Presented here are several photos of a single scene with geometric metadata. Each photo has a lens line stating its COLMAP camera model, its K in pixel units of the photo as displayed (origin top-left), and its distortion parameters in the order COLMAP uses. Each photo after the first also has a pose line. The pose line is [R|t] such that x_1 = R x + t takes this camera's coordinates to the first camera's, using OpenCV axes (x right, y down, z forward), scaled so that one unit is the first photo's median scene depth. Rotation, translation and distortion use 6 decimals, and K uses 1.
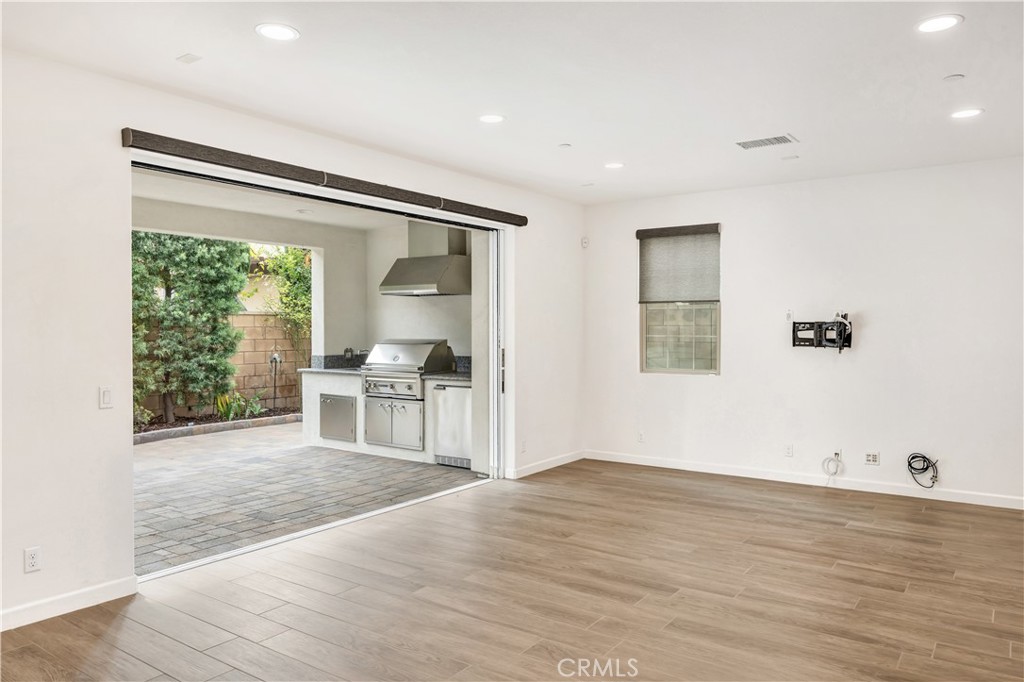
lens RADIAL K [[721.1, 0, 513.9], [0, 721.1, 335.1], [0, 0, 1]] dist [0.000964, -0.004747]
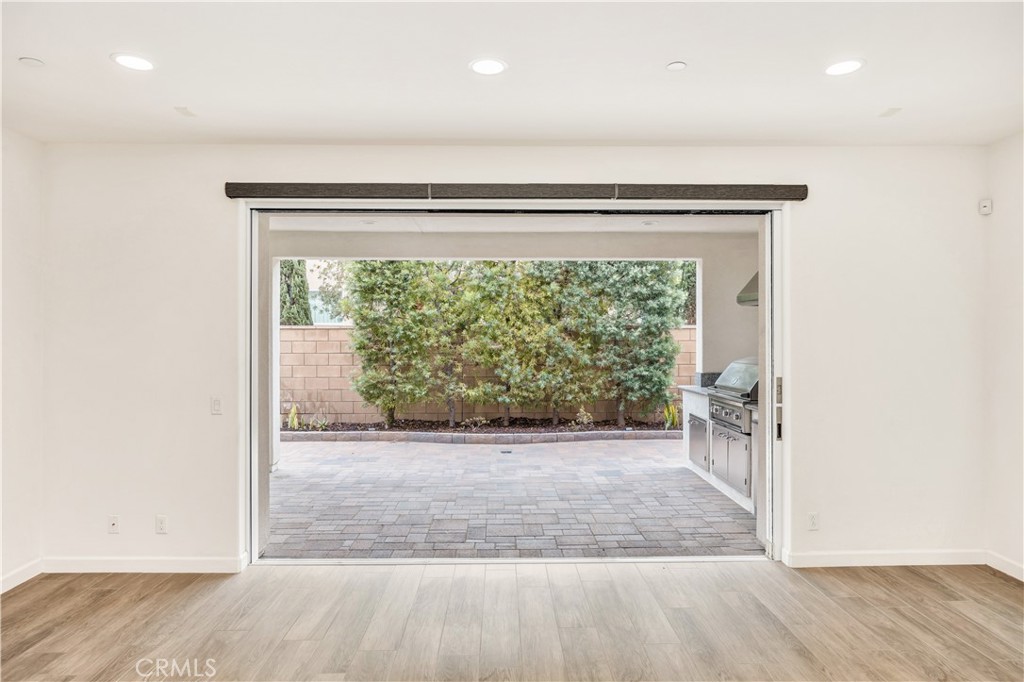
lens RADIAL K [[625.7, 0, 511.9], [0, 625.7, 332.7], [0, 0, 1]] dist [-0.008325, -0.000037]
pose [[0.593433, -0.006129, -0.804860, 0.348049], [-0.007572, 0.999884, -0.013197, -0.015903], [0.804848, 0.013926, 0.593318, 0.458691]]
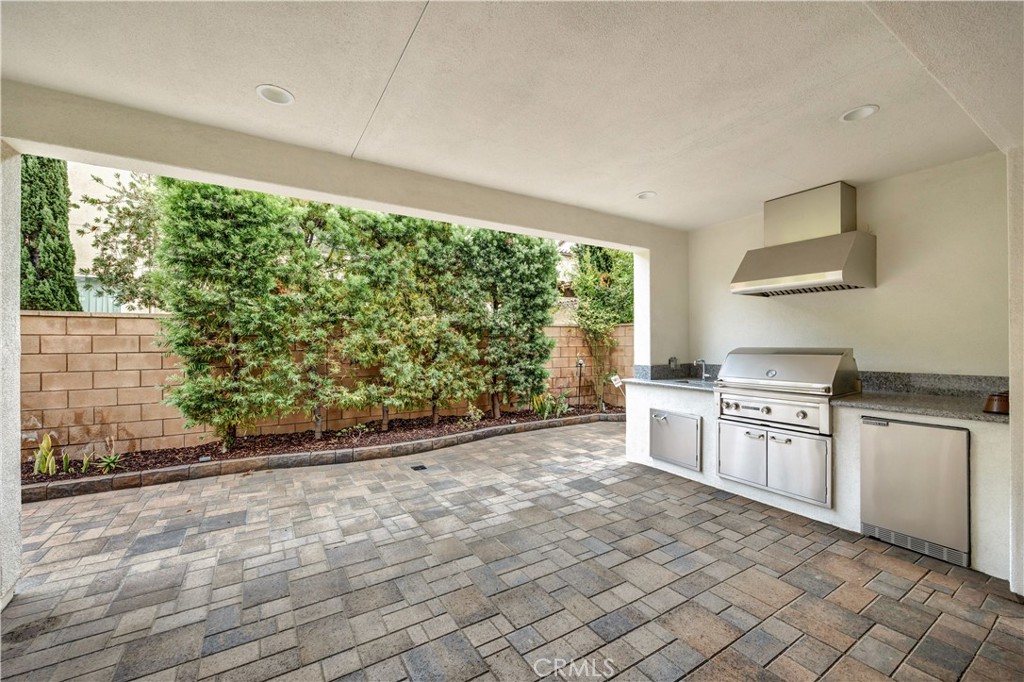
lens RADIAL K [[413.7, 0, 511.3], [0, 413.7, 339.5], [0, 0, 1]] dist [-0.000634, -0.001264]
pose [[0.921145, -0.002910, -0.389208, -0.316630], [-0.002415, 0.999910, -0.013190, 0.004331], [0.389212, 0.013090, 0.921055, 0.637389]]
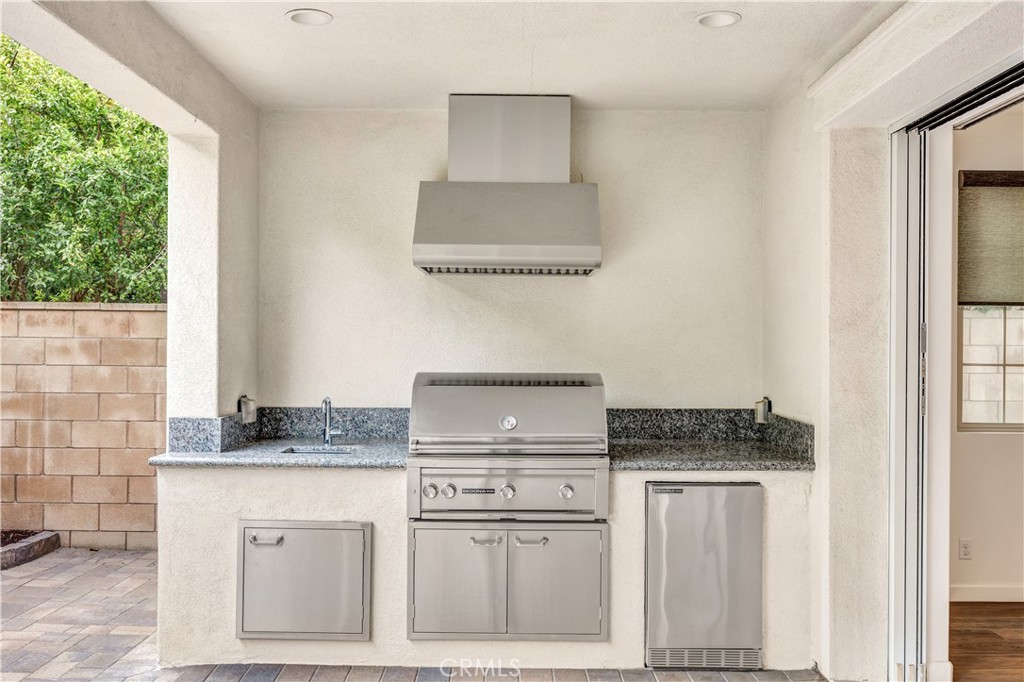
lens RADIAL K [[954.0, 0, 512.9], [0, 954.0, 349.3], [0, 0, 1]] dist [0.010452, 0.000000]
pose [[0.811713, 0.004563, 0.584038, -0.614455], [-0.003847, 0.999990, -0.002466, -0.009382], [-0.584043, -0.000245, 0.811723, 0.722464]]
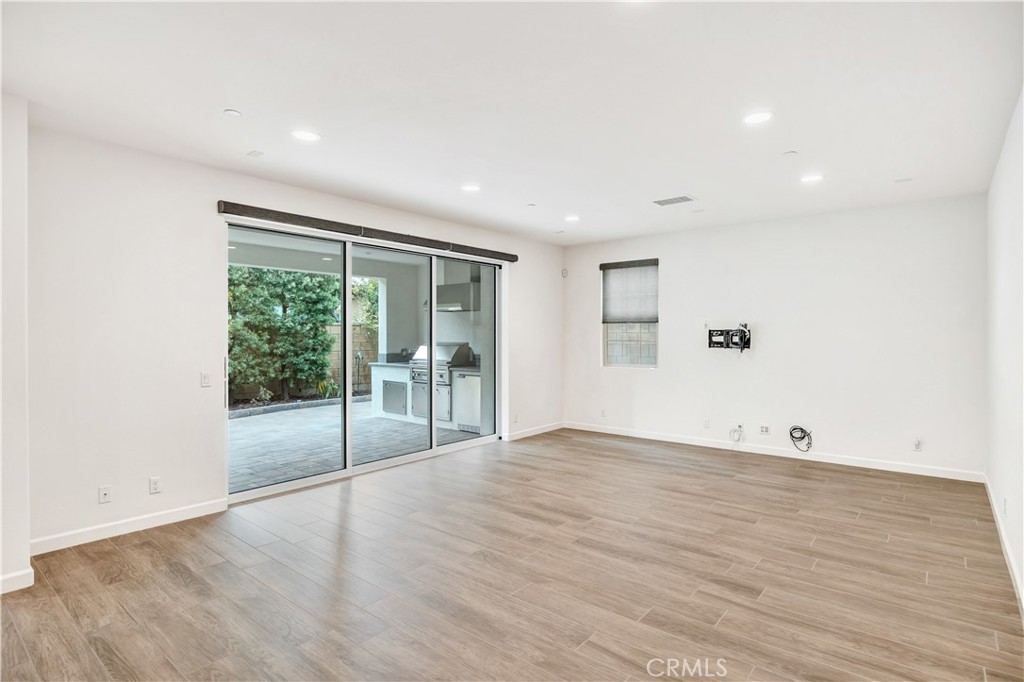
lens RADIAL K [[525.5, 0, 513.9], [0, 525.5, 338.1], [0, 0, 1]] dist [-0.010156, 0.000476]
pose [[0.997302, 0.001026, -0.073394, 0.092813], [-0.001323, 0.999991, -0.003995, 0.001994], [0.073390, 0.004082, 0.997295, -0.026041]]
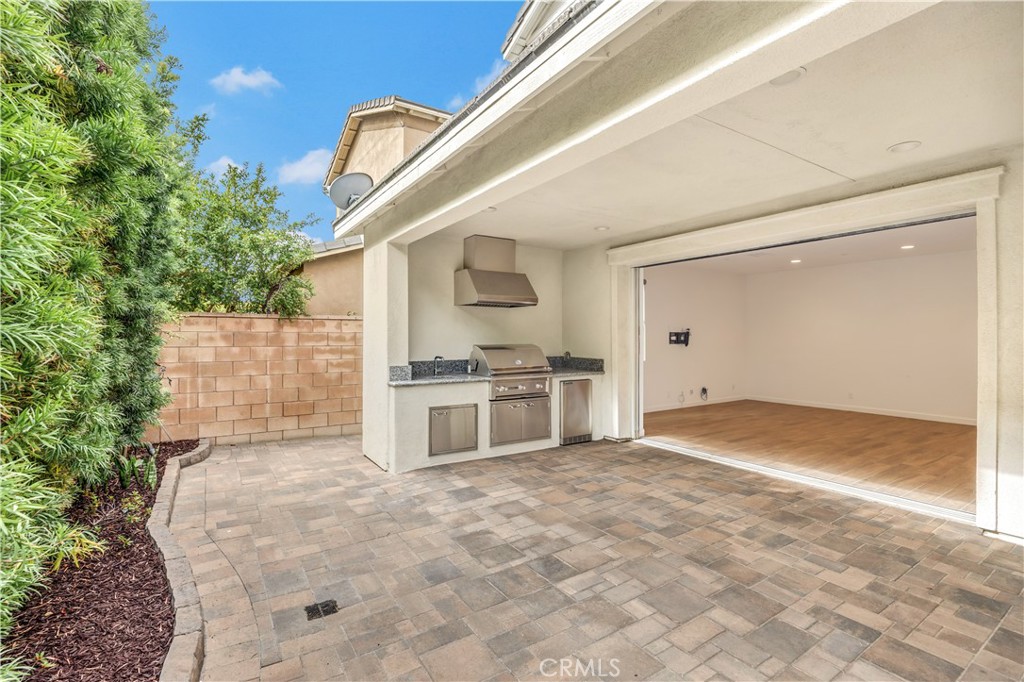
lens RADIAL K [[475.1, 0, 516.2], [0, 475.1, 336.6], [0, 0, 1]] dist [-0.025461, -0.000080]
pose [[0.352949, 0.000340, 0.935642, -1.083854], [0.008398, 0.999958, -0.003532, -0.004622], [-0.935605, 0.009104, 0.352932, 0.965068]]
